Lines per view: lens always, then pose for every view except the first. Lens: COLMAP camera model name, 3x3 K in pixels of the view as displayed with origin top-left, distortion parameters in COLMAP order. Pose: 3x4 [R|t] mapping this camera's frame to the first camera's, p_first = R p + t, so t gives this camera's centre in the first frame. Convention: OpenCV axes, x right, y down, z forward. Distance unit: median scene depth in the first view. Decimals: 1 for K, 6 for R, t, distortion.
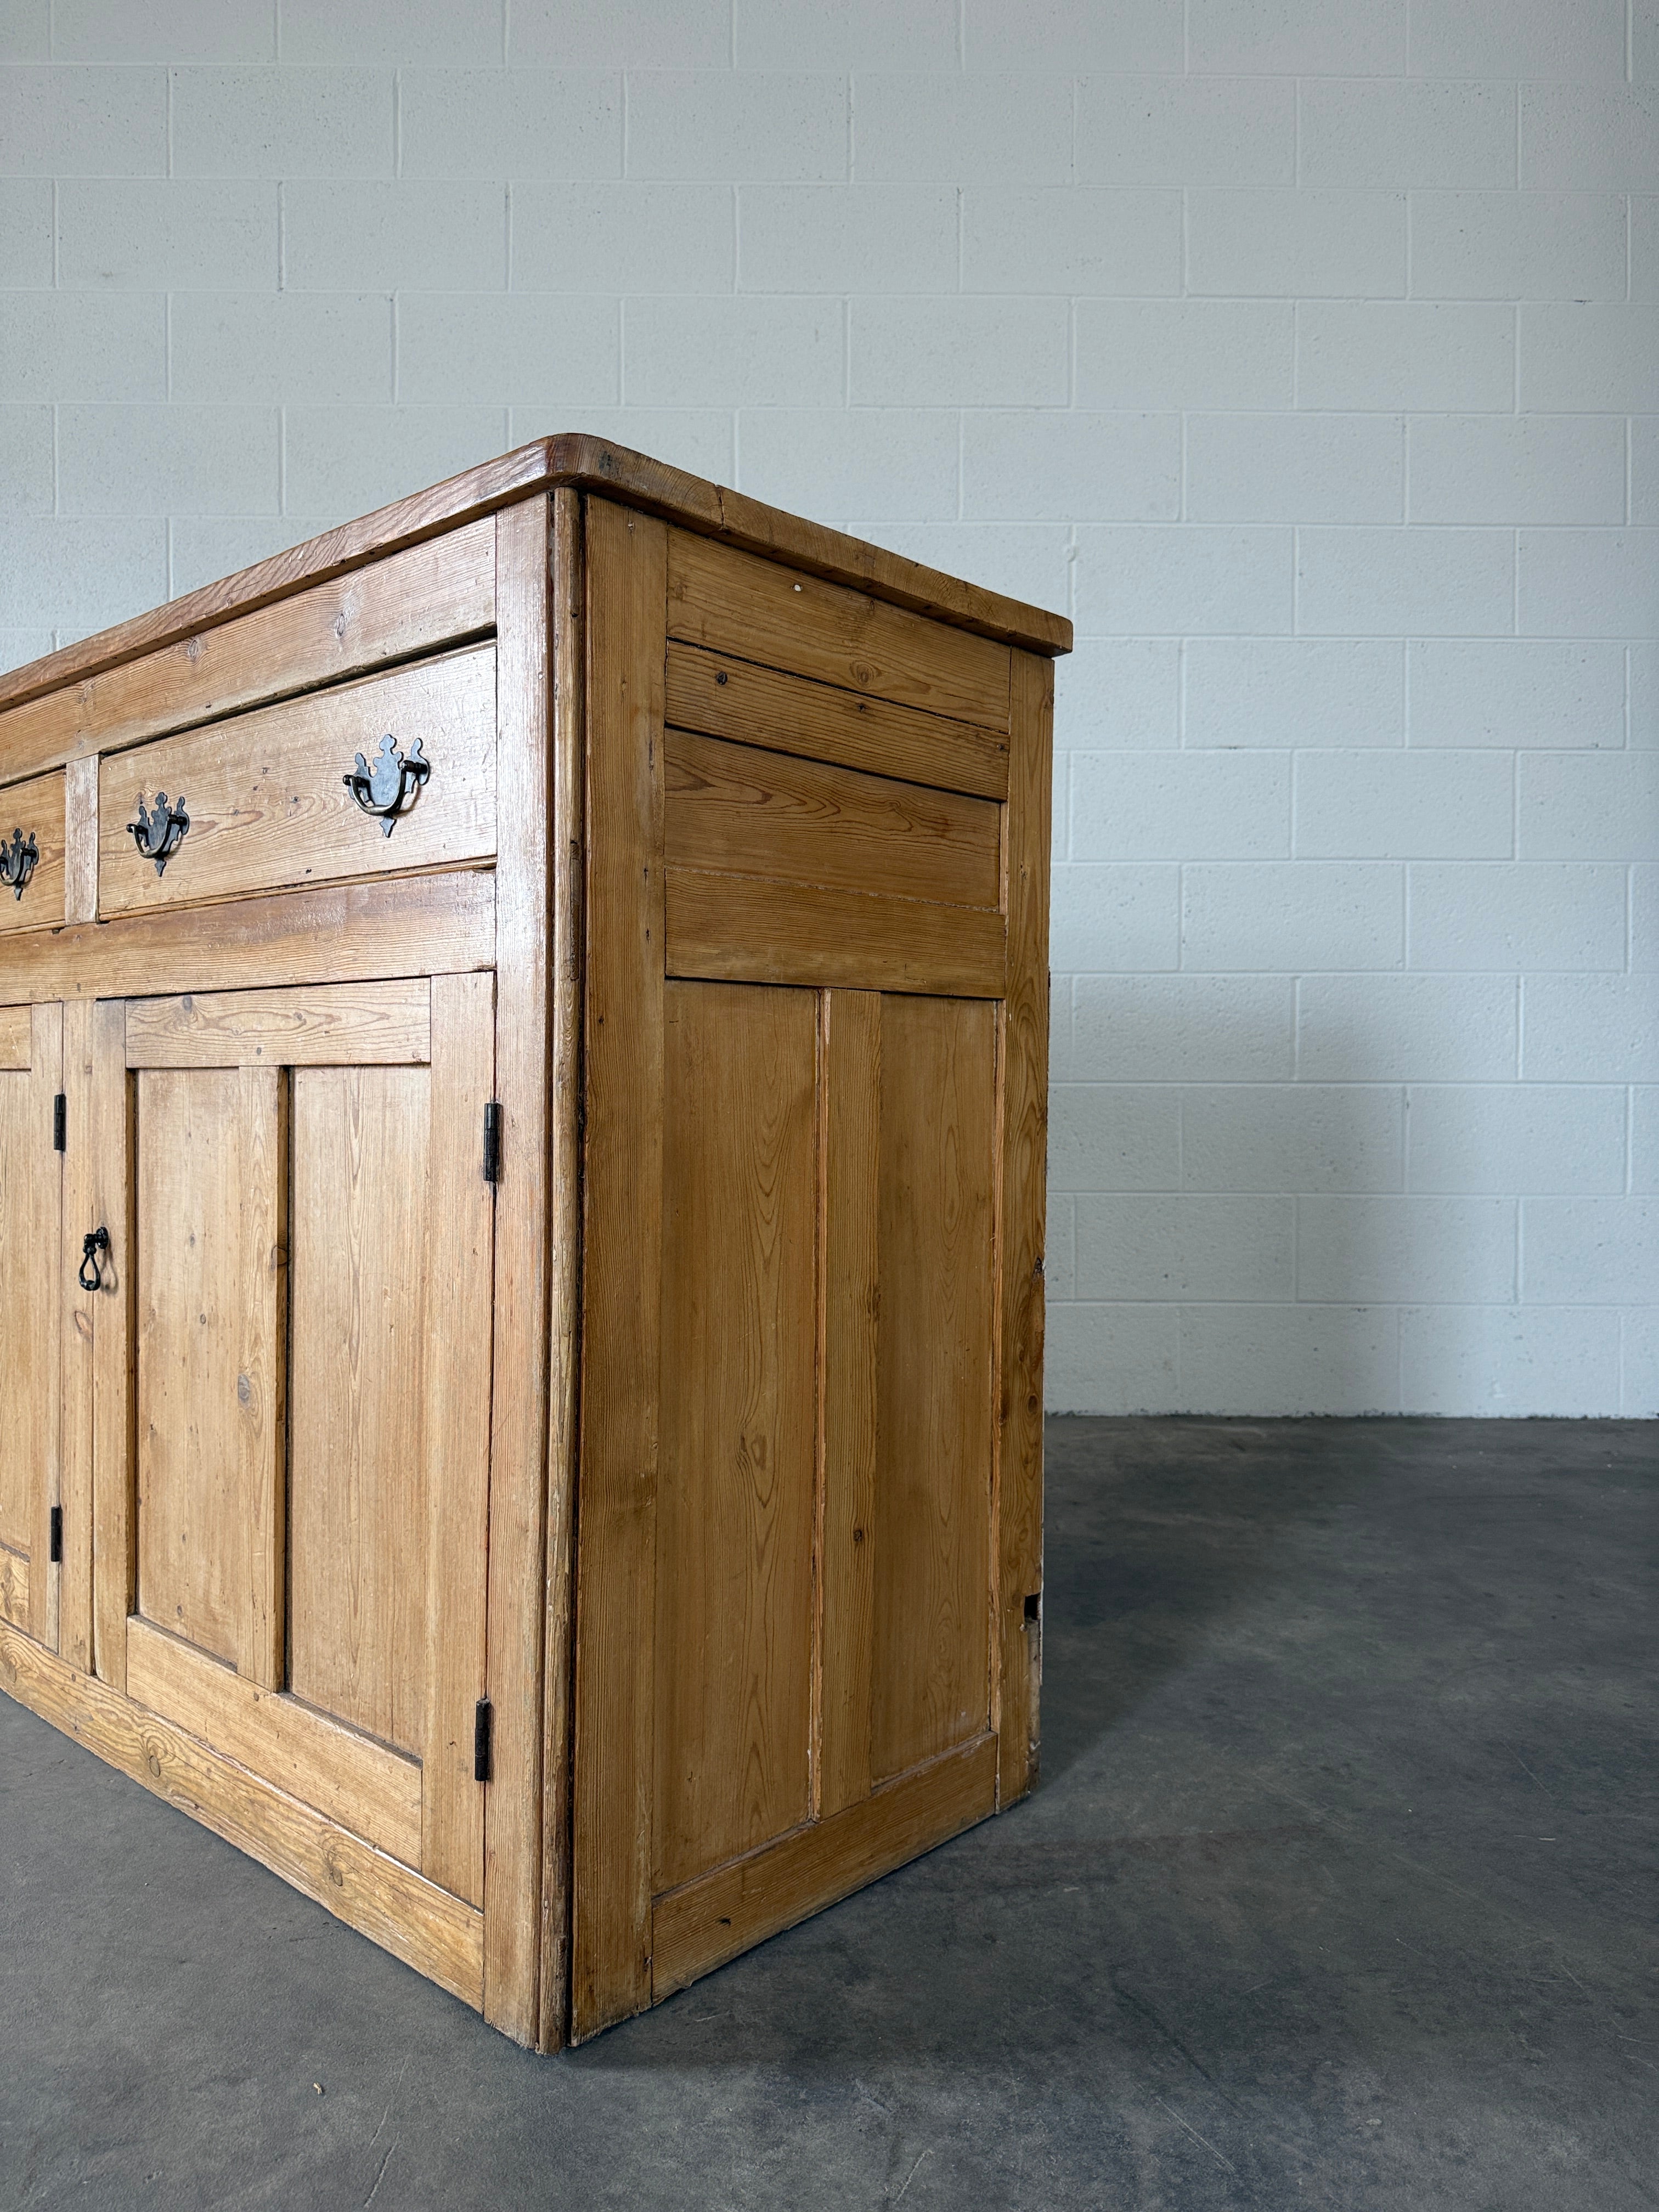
lens RADIAL K [[1571.9, 0, 844.8], [0, 1571.9, 1105.9], [0, 0, 1]] dist [0.018284, -0.032019]
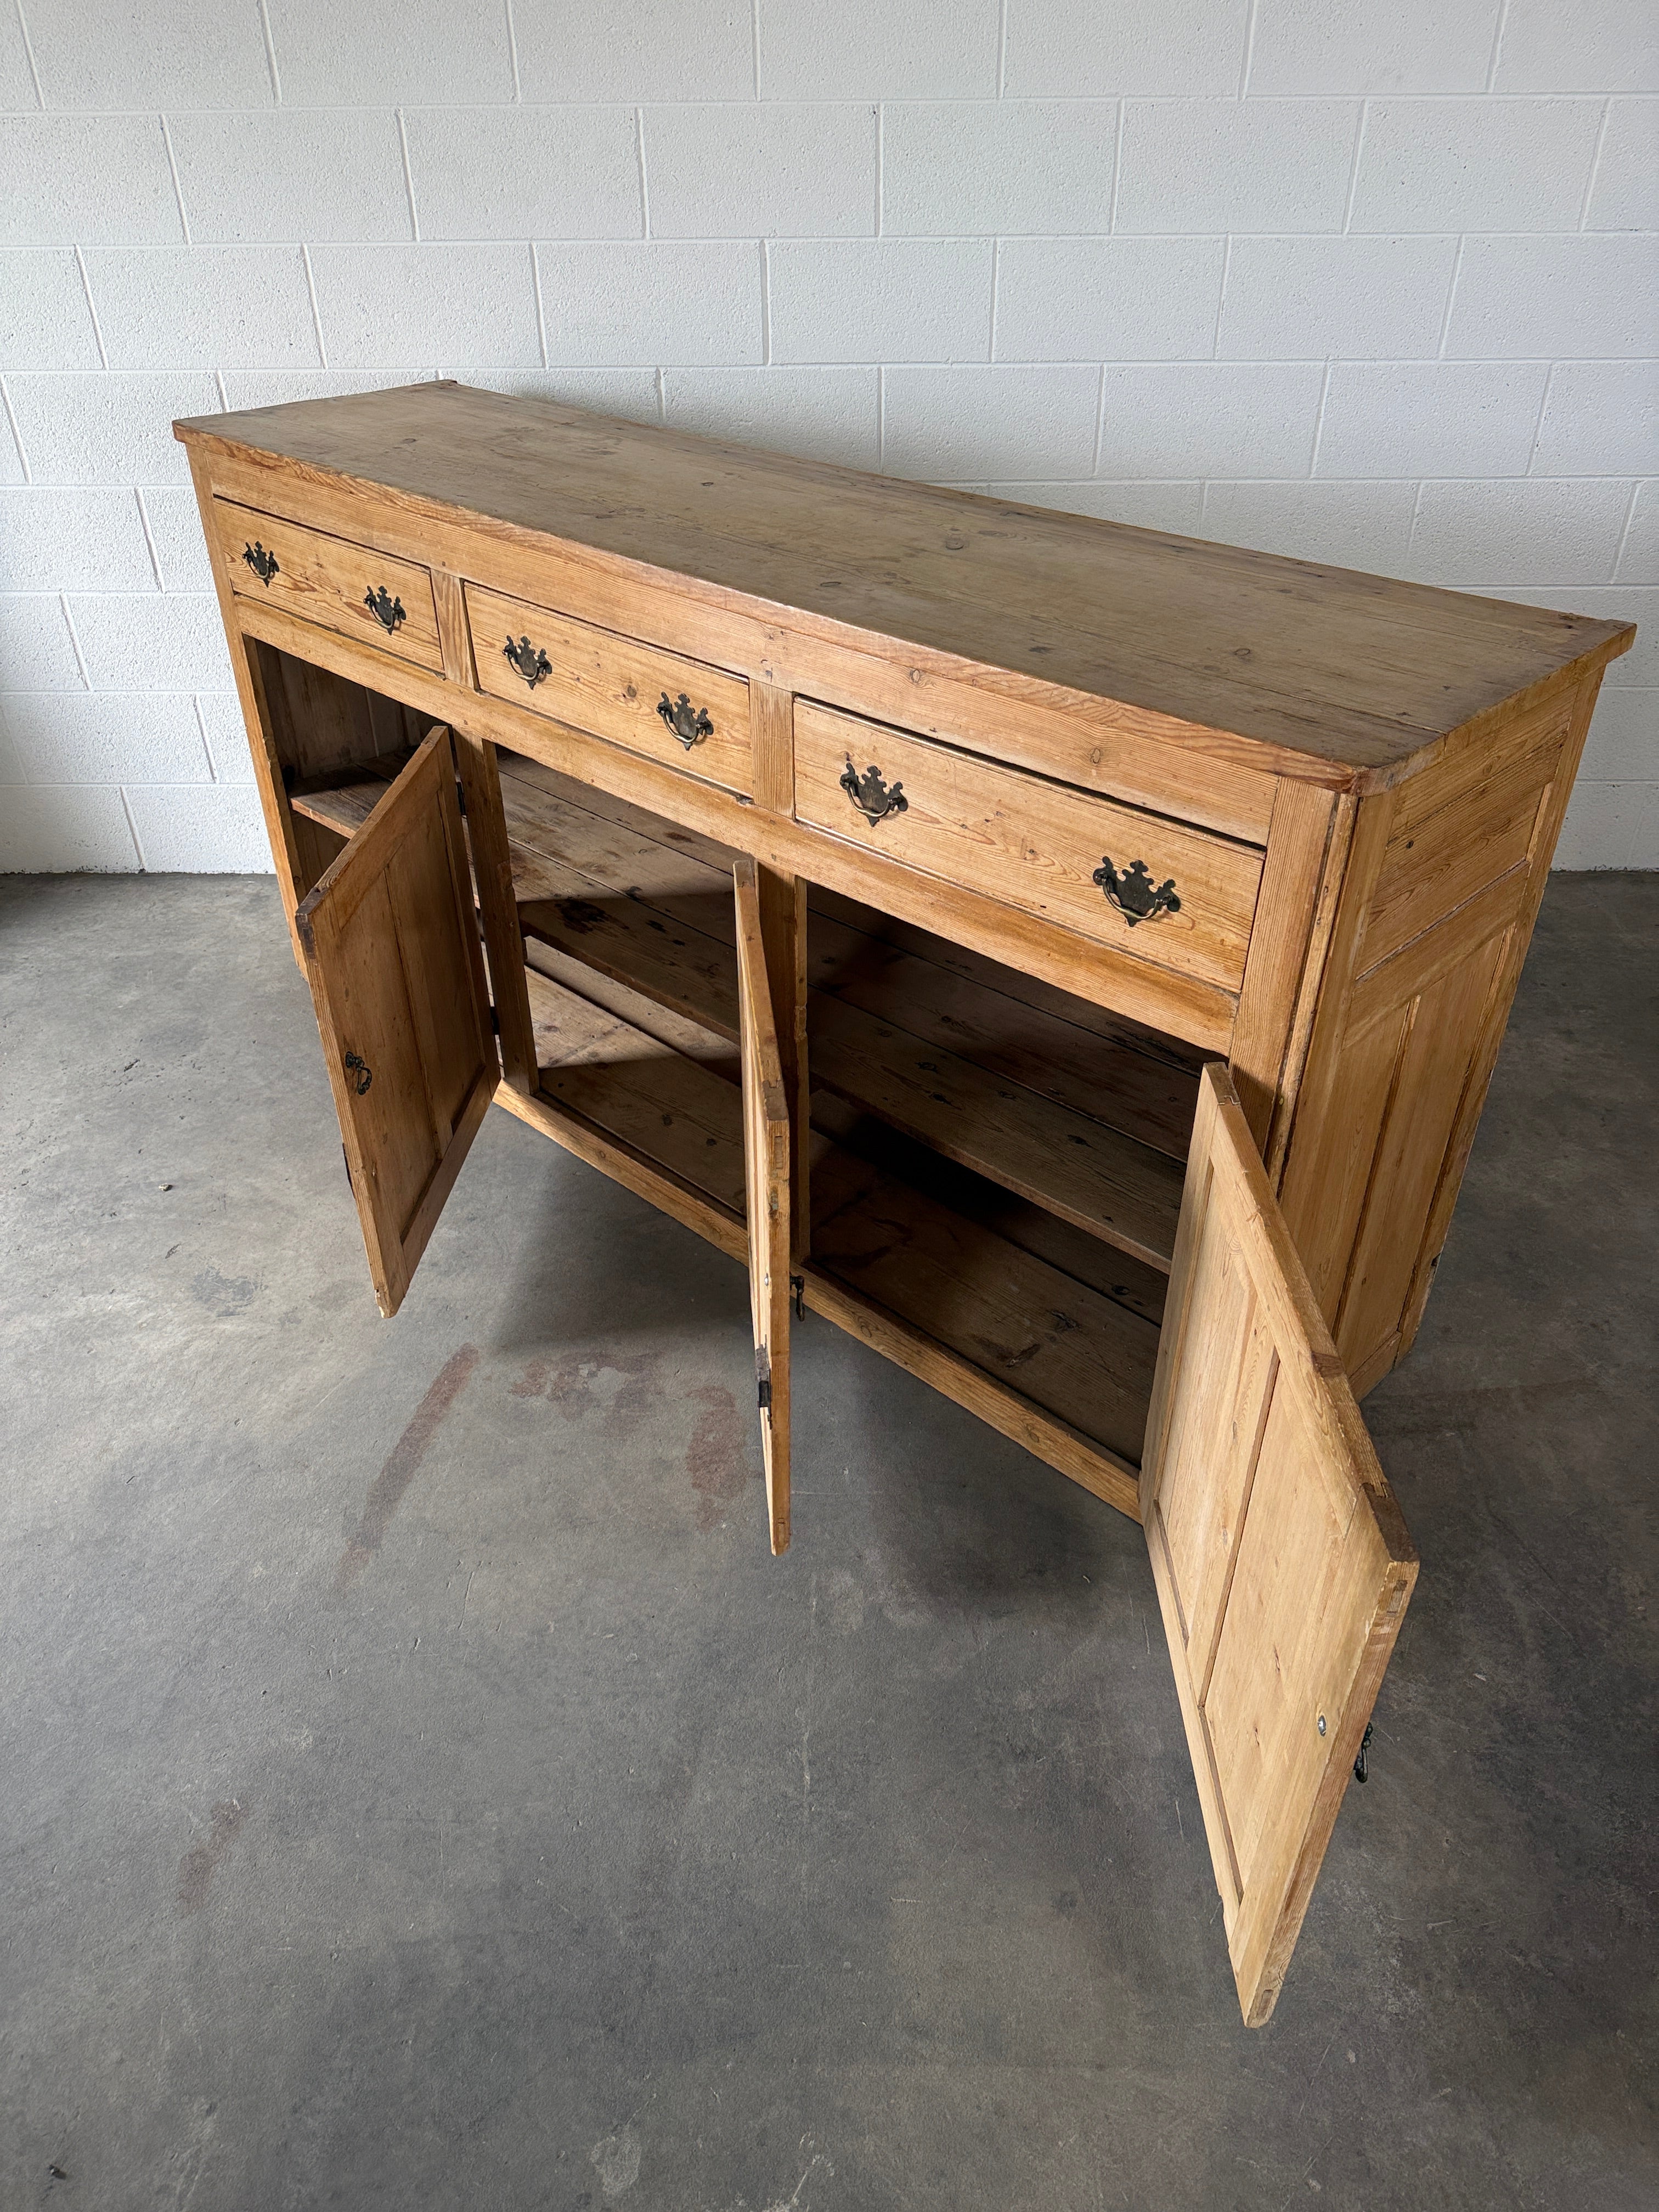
lens RADIAL K [[1571.9, 0, 832.4], [0, 1571.9, 1108.9], [0, 0, 1]] dist [0.018284, -0.032019]
pose [[0.999269, 0.011192, -0.036560, -0.463788], [0.010877, 0.833488, 0.552430, -0.740699], [0.036655, -0.552424, 0.832757, -0.242881]]
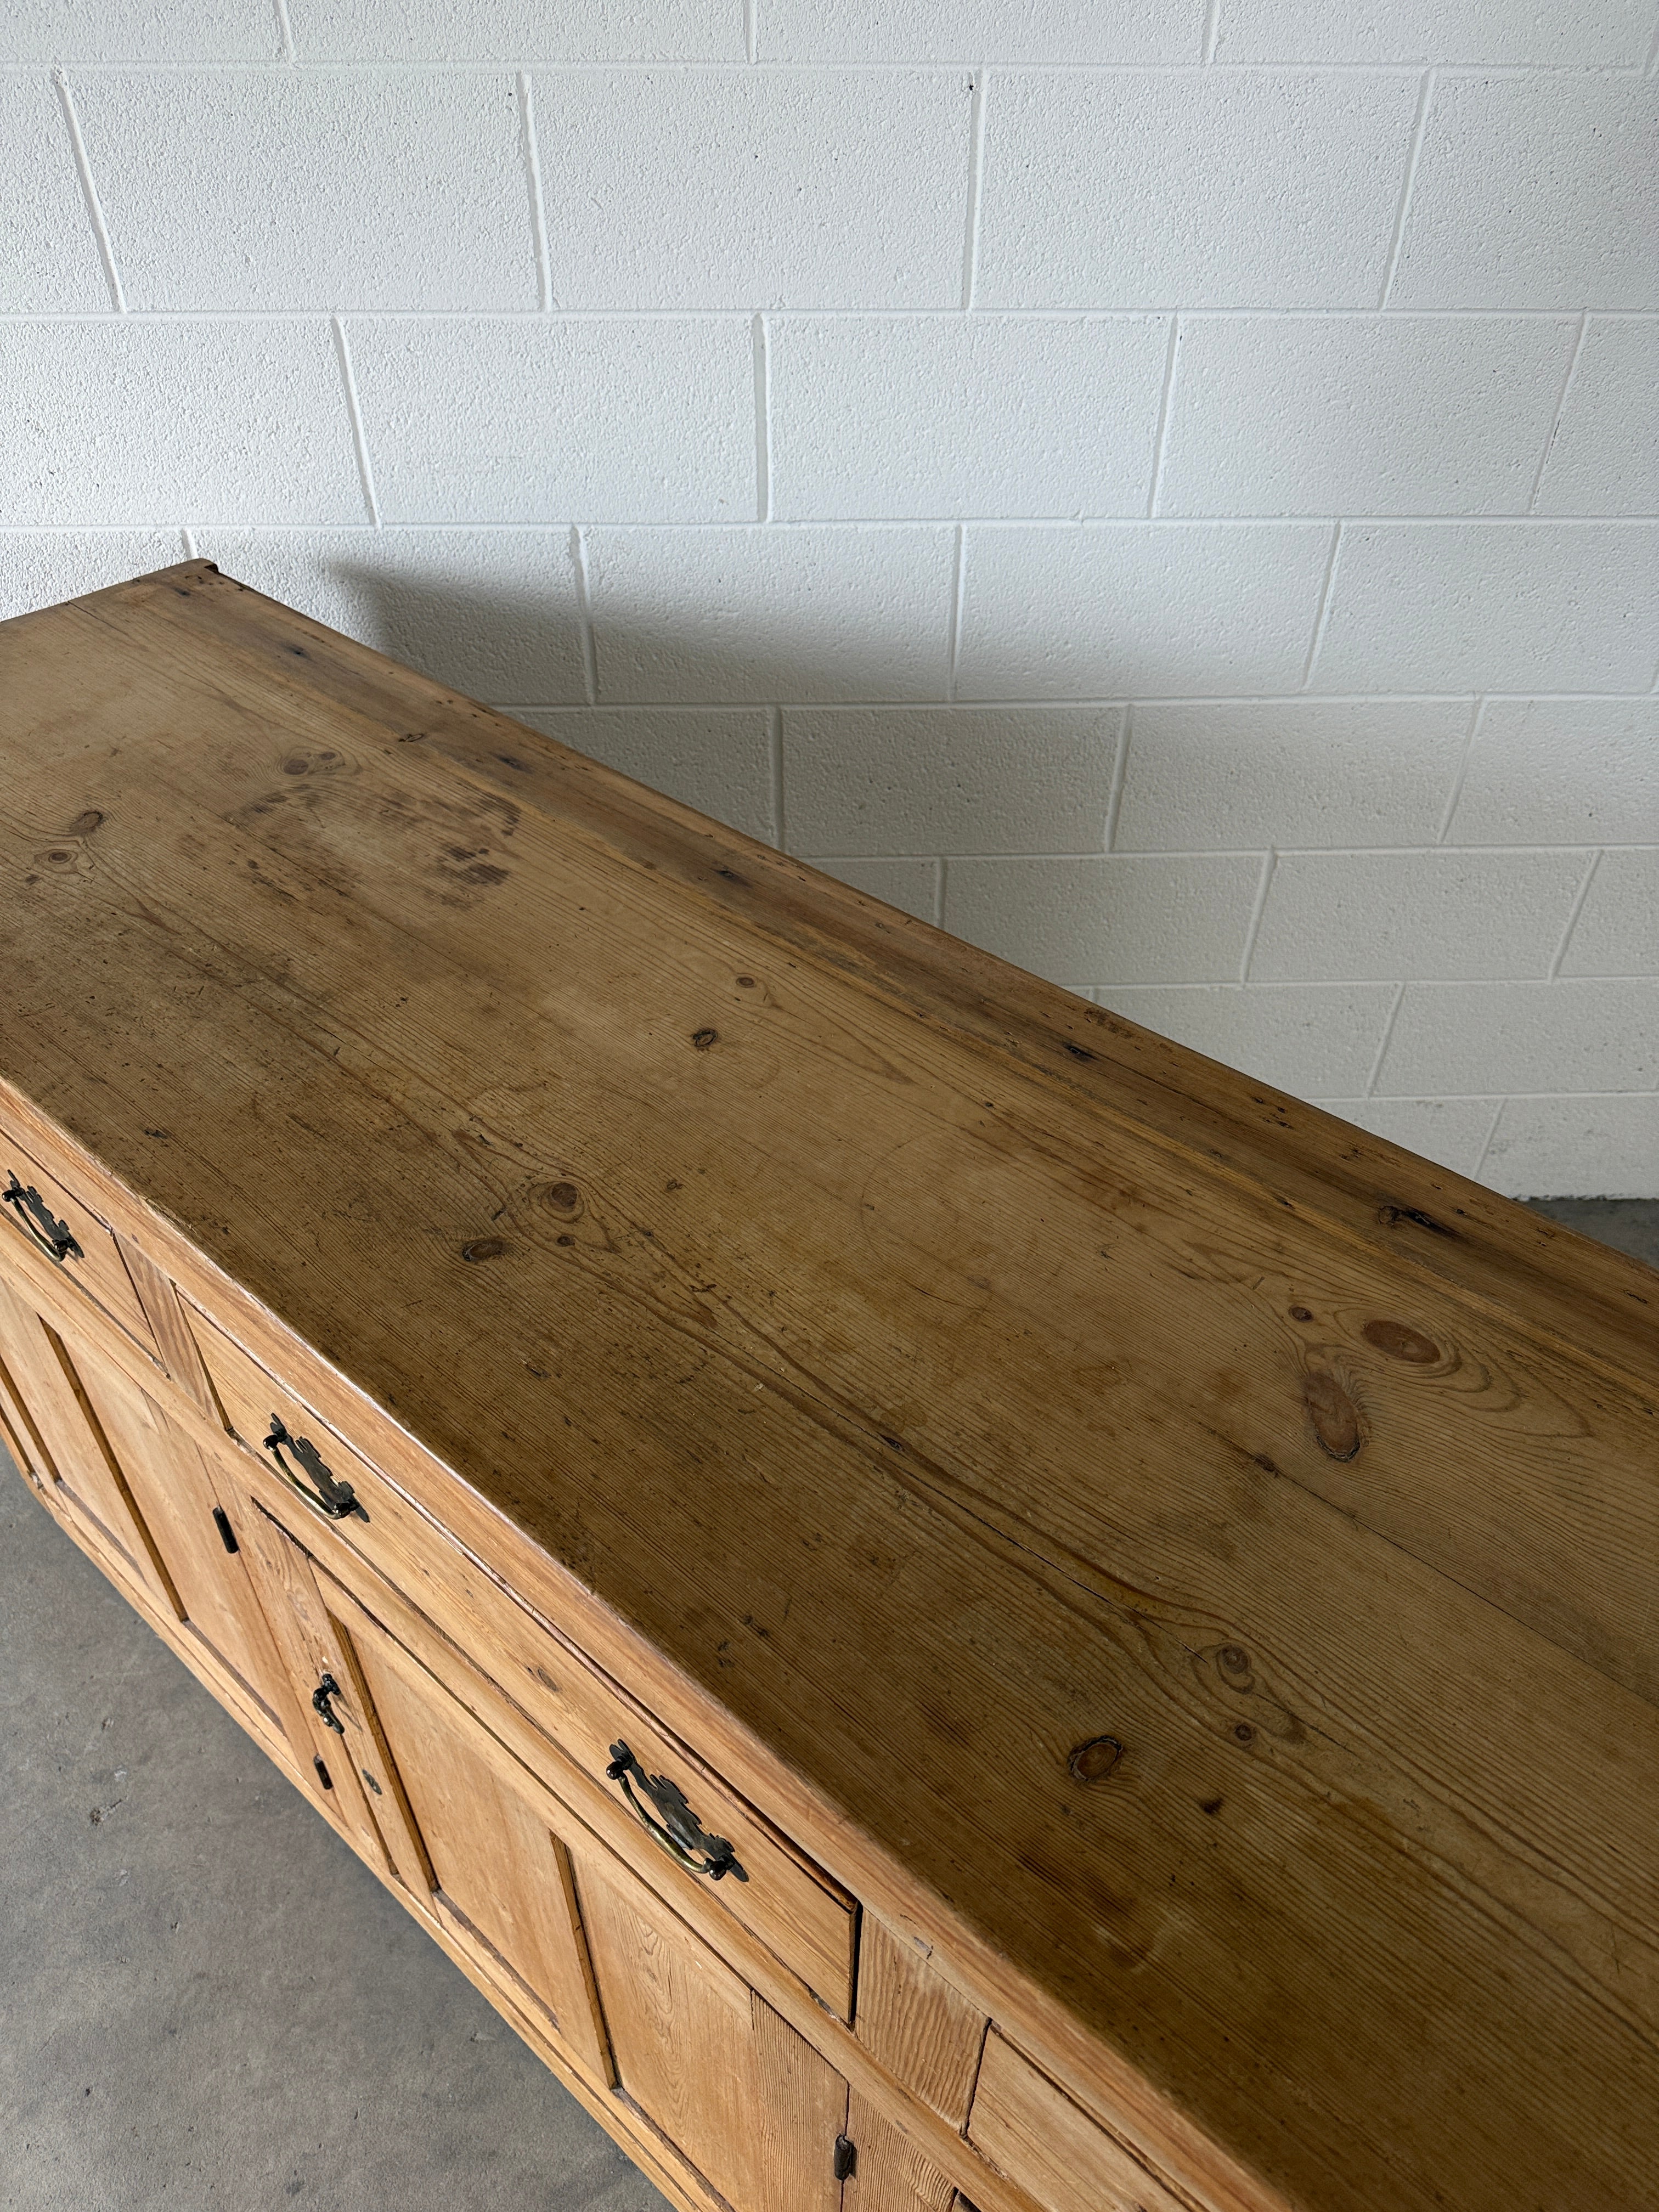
lens RADIAL K [[1571.9, 0, 838.1], [0, 1571.9, 1106.0], [0, 0, 1]] dist [0.018284, -0.032019]
pose [[0.999918, -0.003556, 0.012304, -0.615070], [-0.005219, 0.764214, 0.644942, -0.858428], [-0.011696, -0.644953, 0.764133, 0.966181]]
